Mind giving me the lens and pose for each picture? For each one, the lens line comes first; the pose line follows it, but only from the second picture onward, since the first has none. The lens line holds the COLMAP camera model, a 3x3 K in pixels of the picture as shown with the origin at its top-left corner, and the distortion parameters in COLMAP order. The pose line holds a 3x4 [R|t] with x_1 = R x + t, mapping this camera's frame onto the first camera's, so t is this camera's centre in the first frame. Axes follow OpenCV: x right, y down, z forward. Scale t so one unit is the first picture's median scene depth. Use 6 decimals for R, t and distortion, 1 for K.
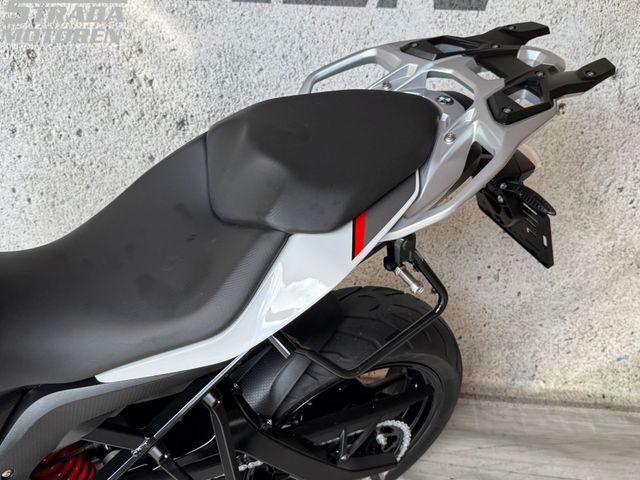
lens RADIAL K [[643.2, 0, 320.6], [0, 643.2, 239.2], [0, 0, 1]] dist [0.045252, 0.000000]
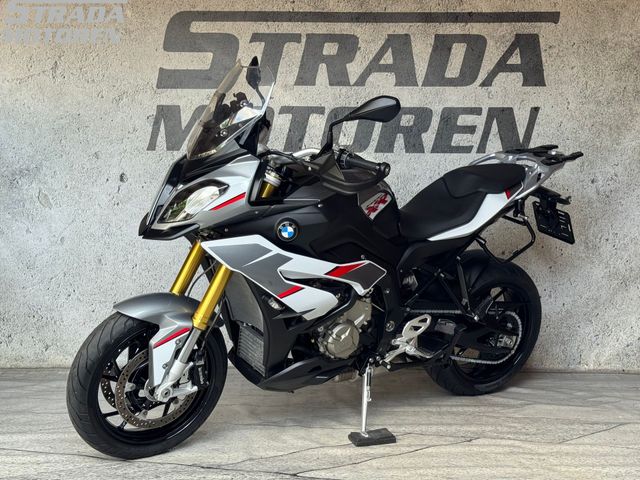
lens RADIAL K [[971.7, 0, 316.0], [0, 971.7, 237.2], [0, 0, 1]] dist [0.151876, 0.000000]
pose [[0.996269, -0.021318, 0.083633, -0.652252], [0.051392, 0.925024, -0.376416, 0.986945], [-0.069338, 0.379309, 0.922668, -1.663458]]
